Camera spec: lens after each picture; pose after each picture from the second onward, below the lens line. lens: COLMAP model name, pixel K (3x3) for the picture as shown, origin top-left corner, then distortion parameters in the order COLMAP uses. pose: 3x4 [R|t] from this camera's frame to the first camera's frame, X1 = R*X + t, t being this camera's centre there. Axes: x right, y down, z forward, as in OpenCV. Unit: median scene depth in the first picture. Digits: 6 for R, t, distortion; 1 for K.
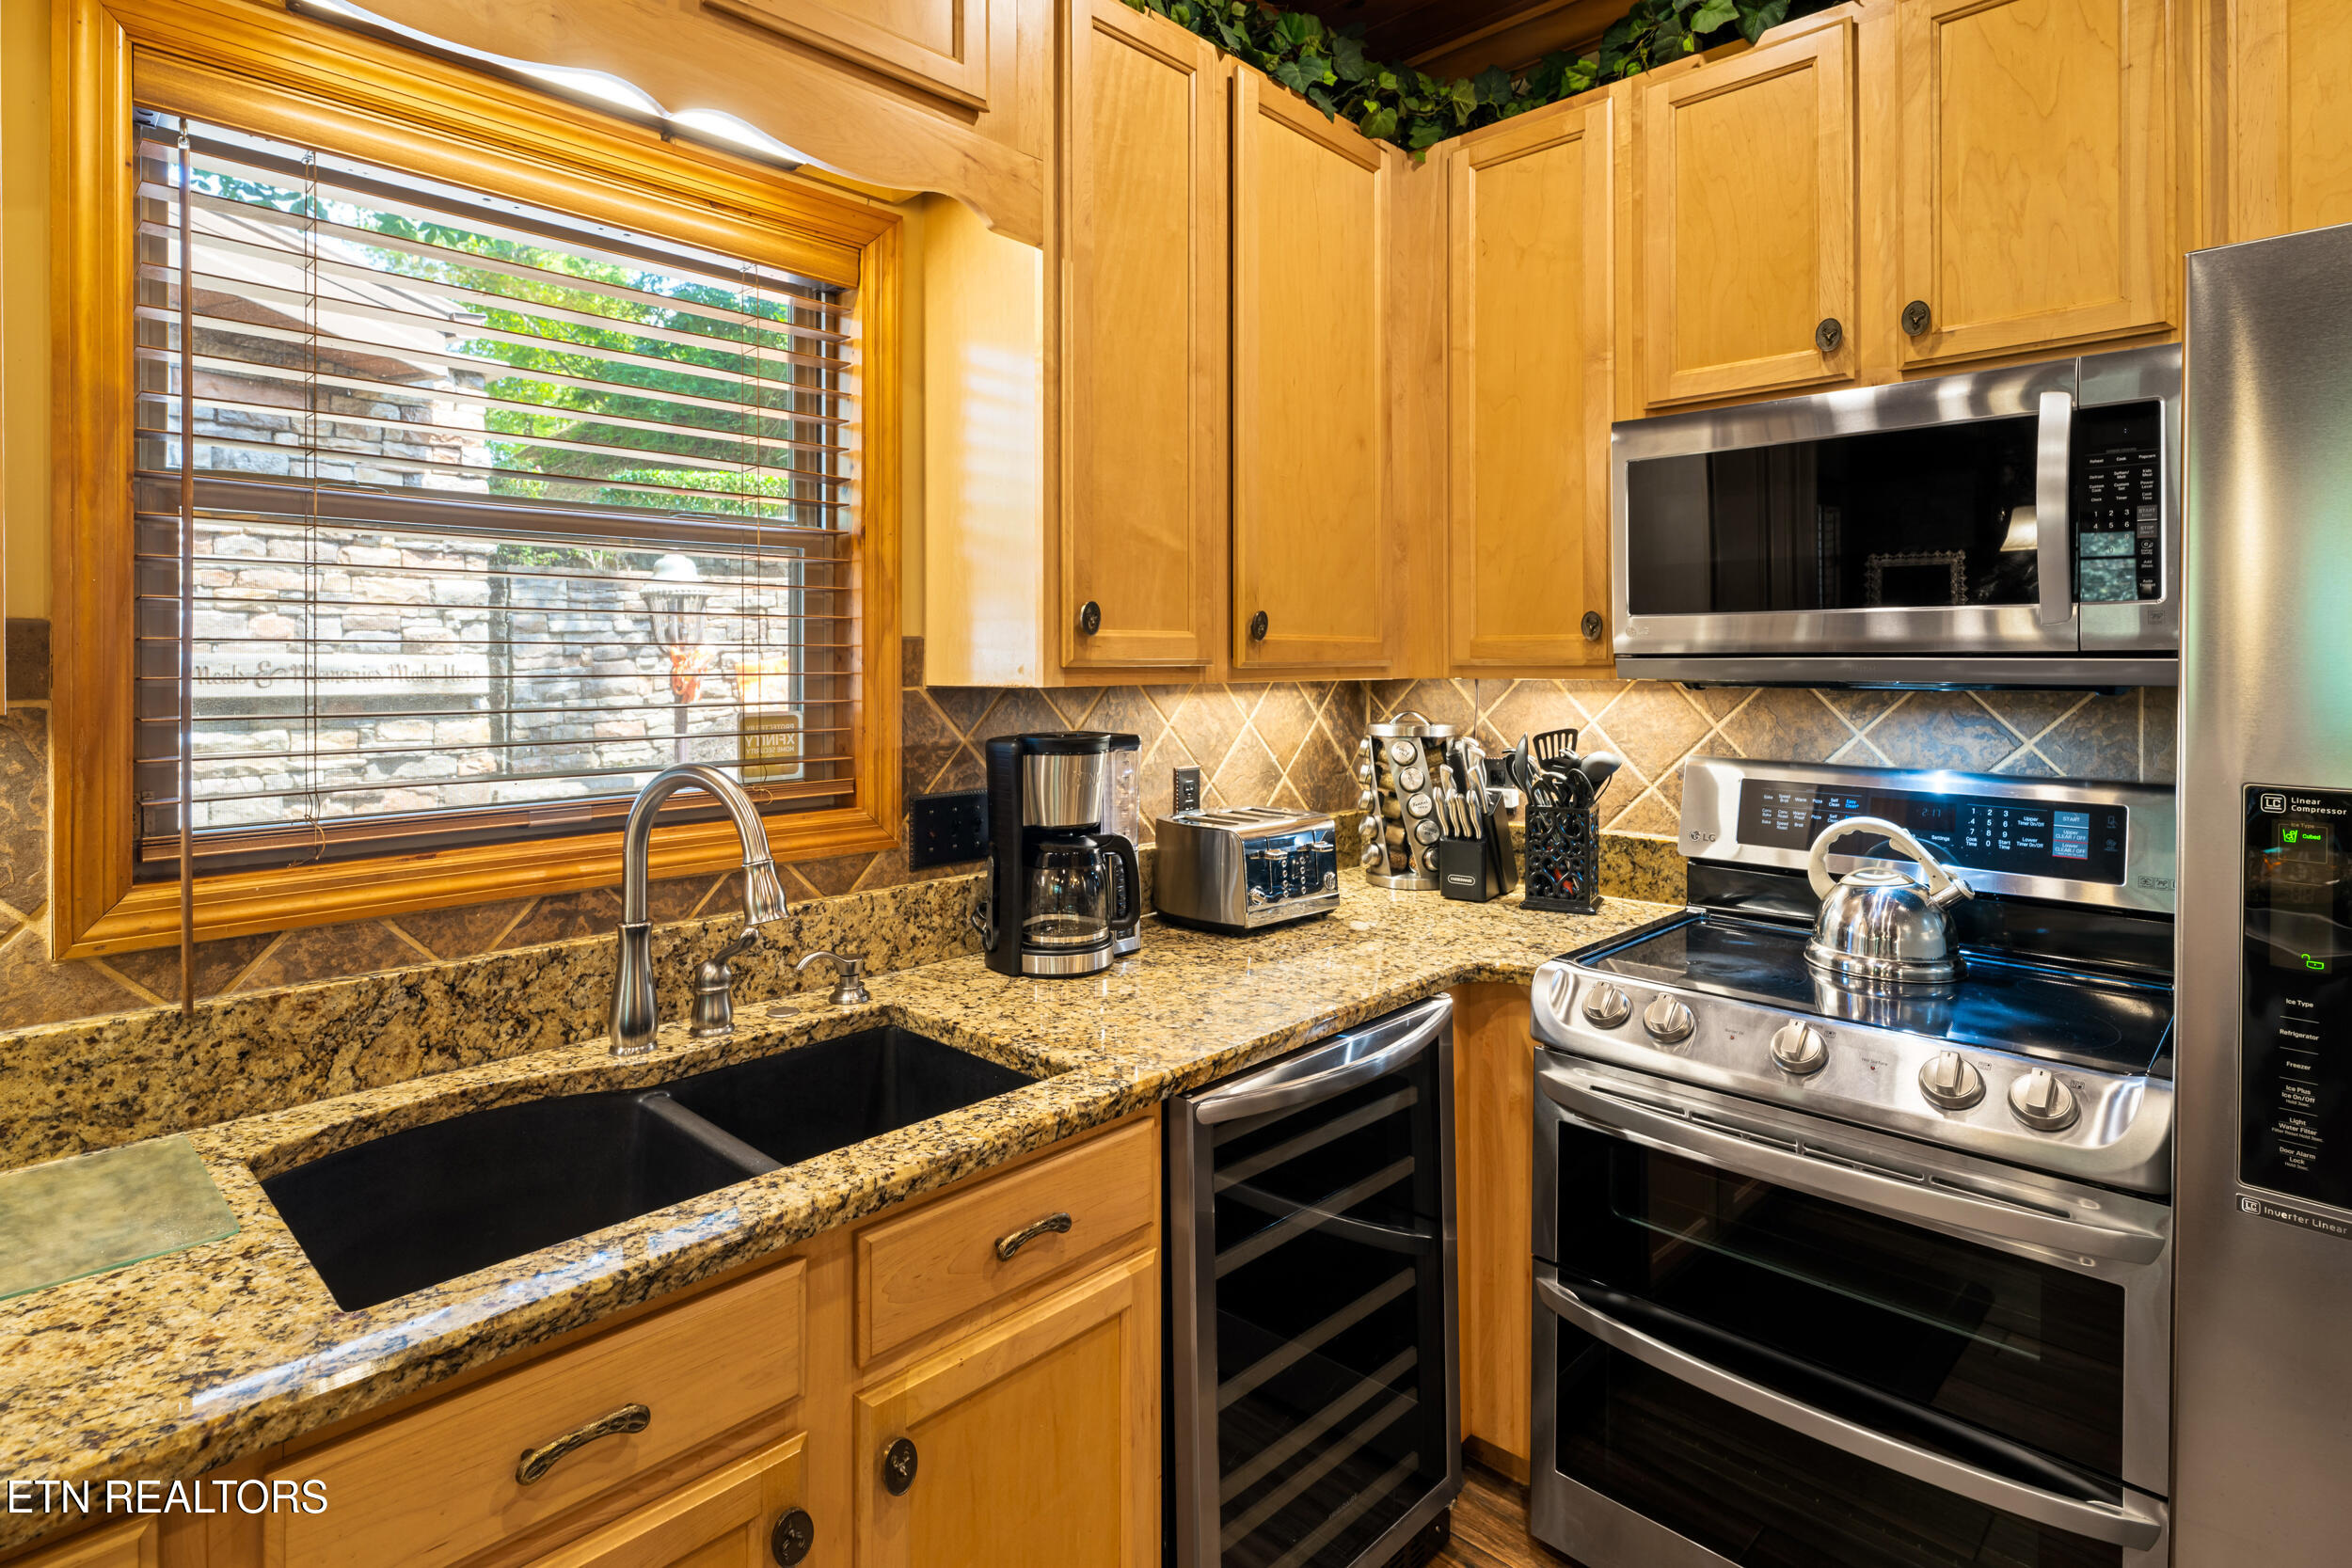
lens RADIAL K [[1220.6, 0, 1168.0], [0, 1220.6, 645.7], [0, 0, 1]] dist [0.006399, -0.001617]
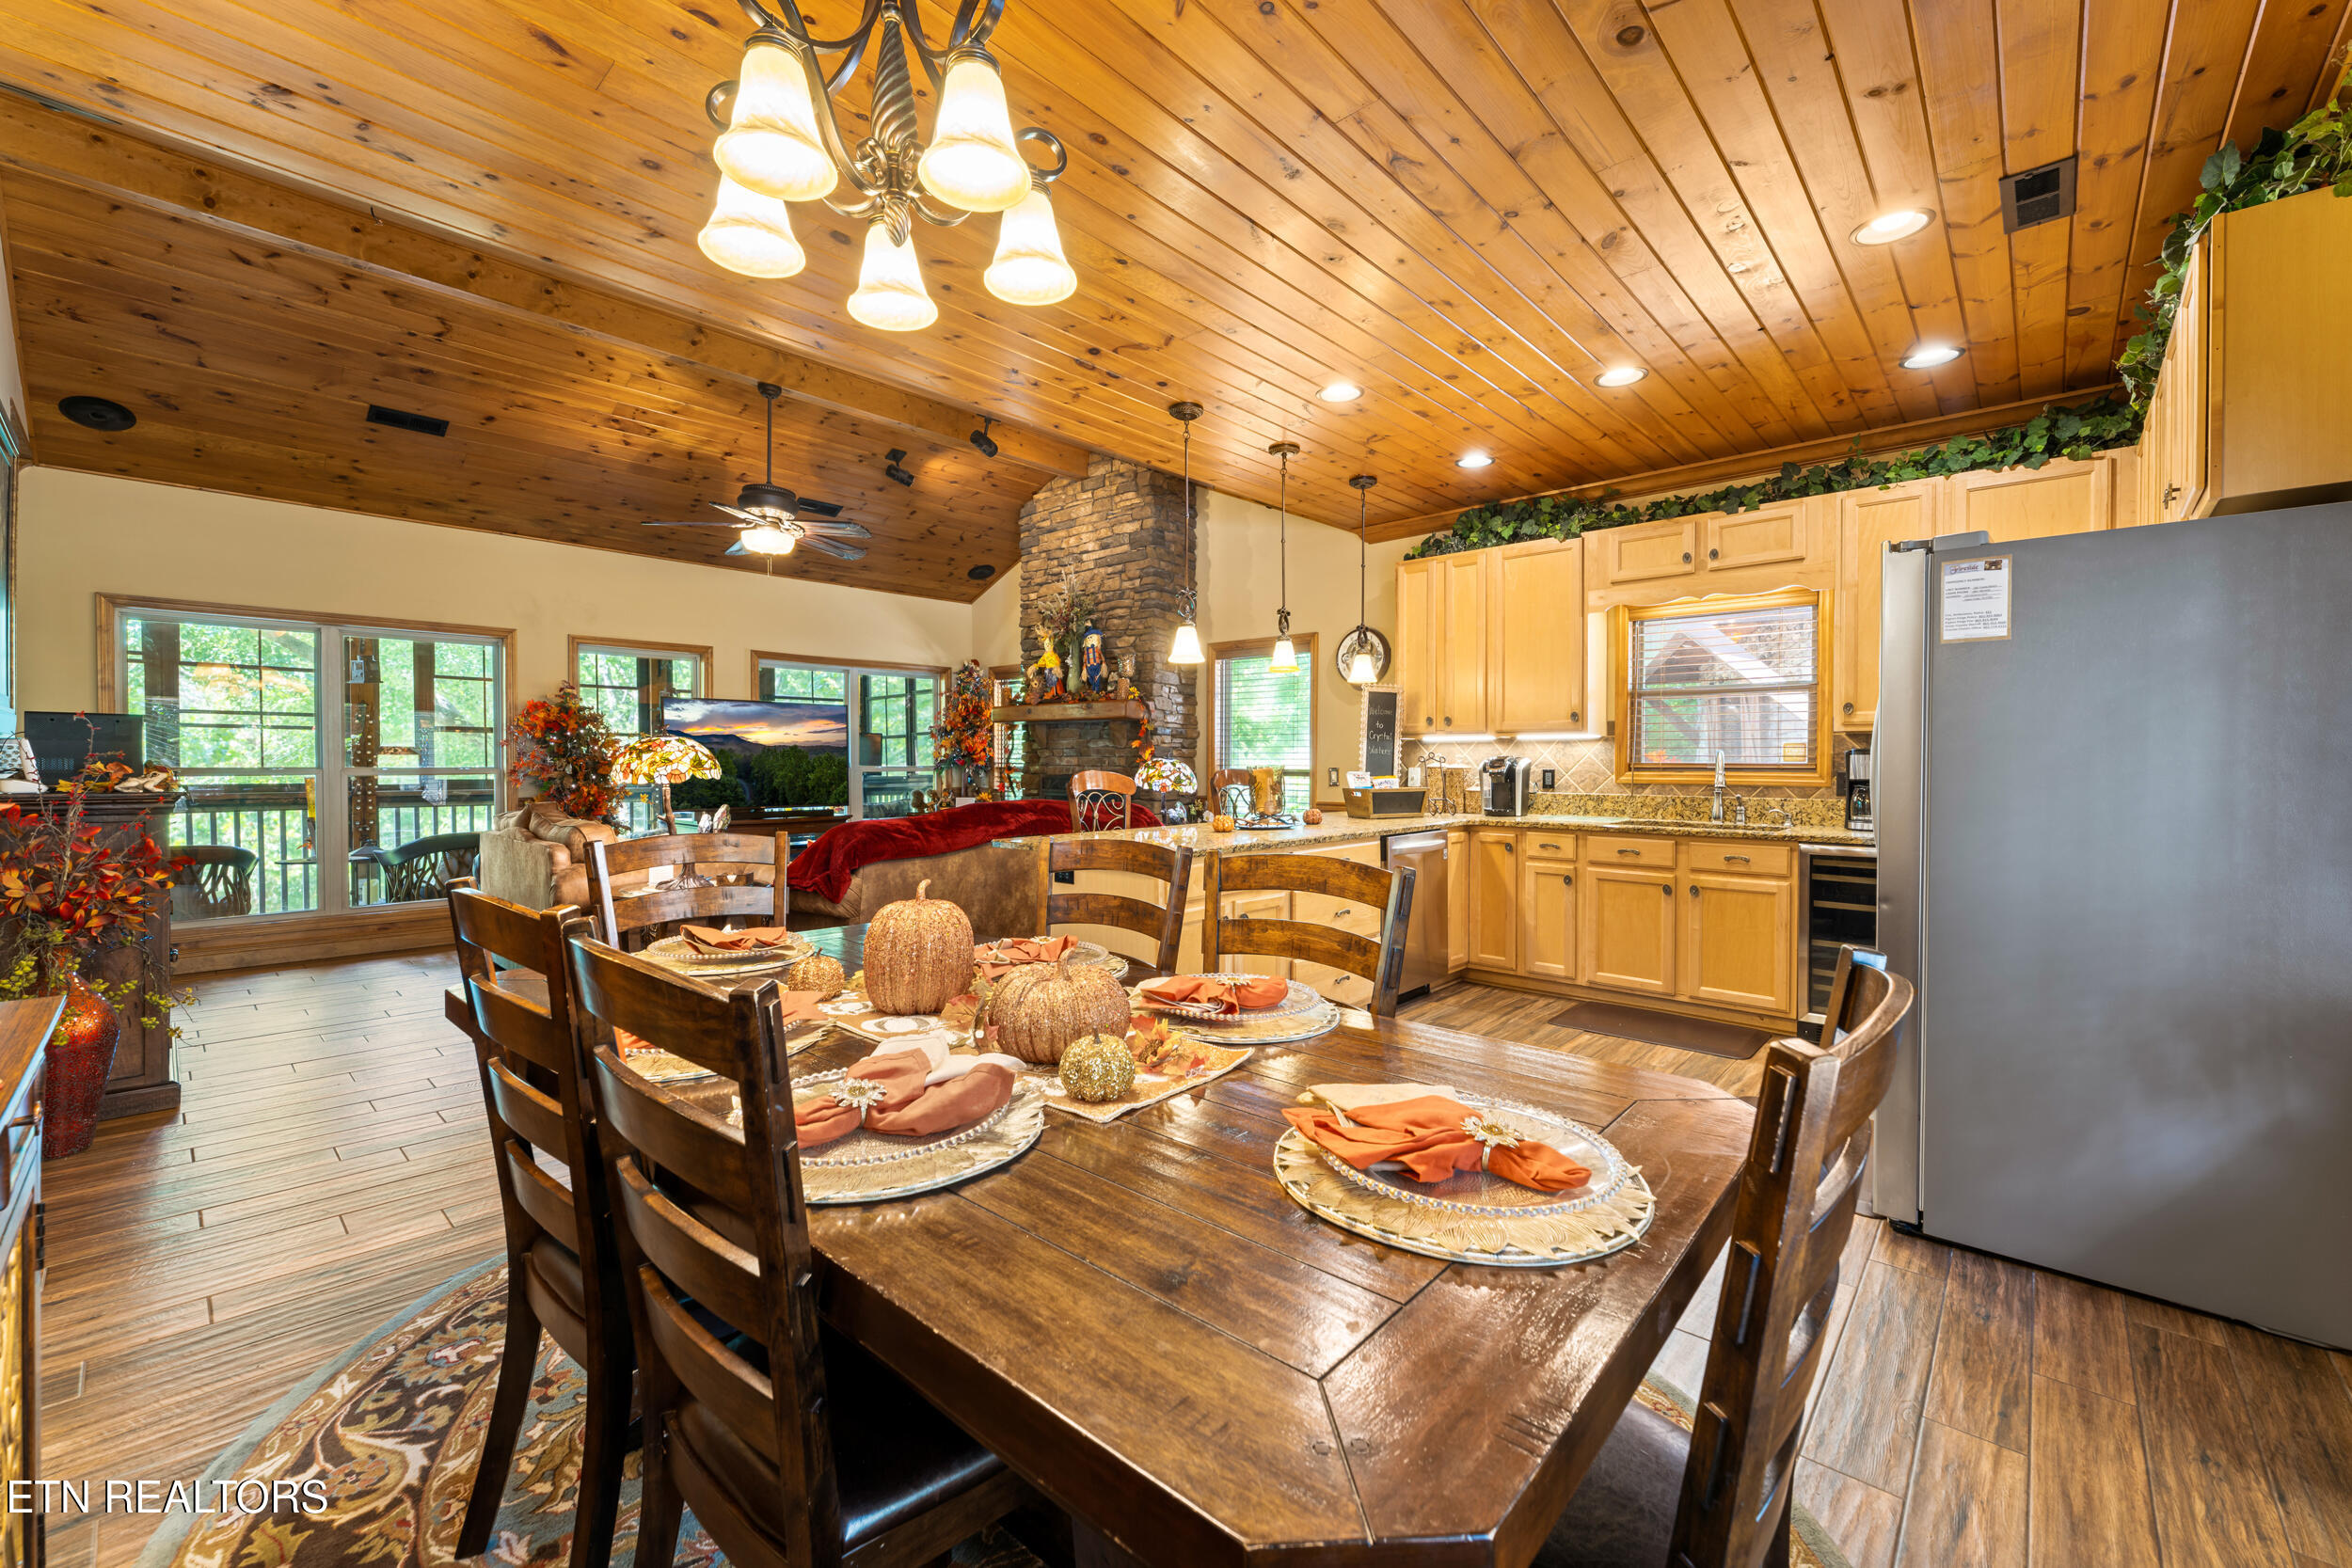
lens RADIAL K [[921.8, 0, 1173.7], [0, 921.8, 776.7], [0, 0, 1]] dist [-0.006562, 0.000578]
pose [[-0.013699, 0.022476, -0.999654, 2.061505], [0.008180, 0.999716, 0.022365, 0.076799], [0.999873, -0.007871, -0.013879, -0.589132]]
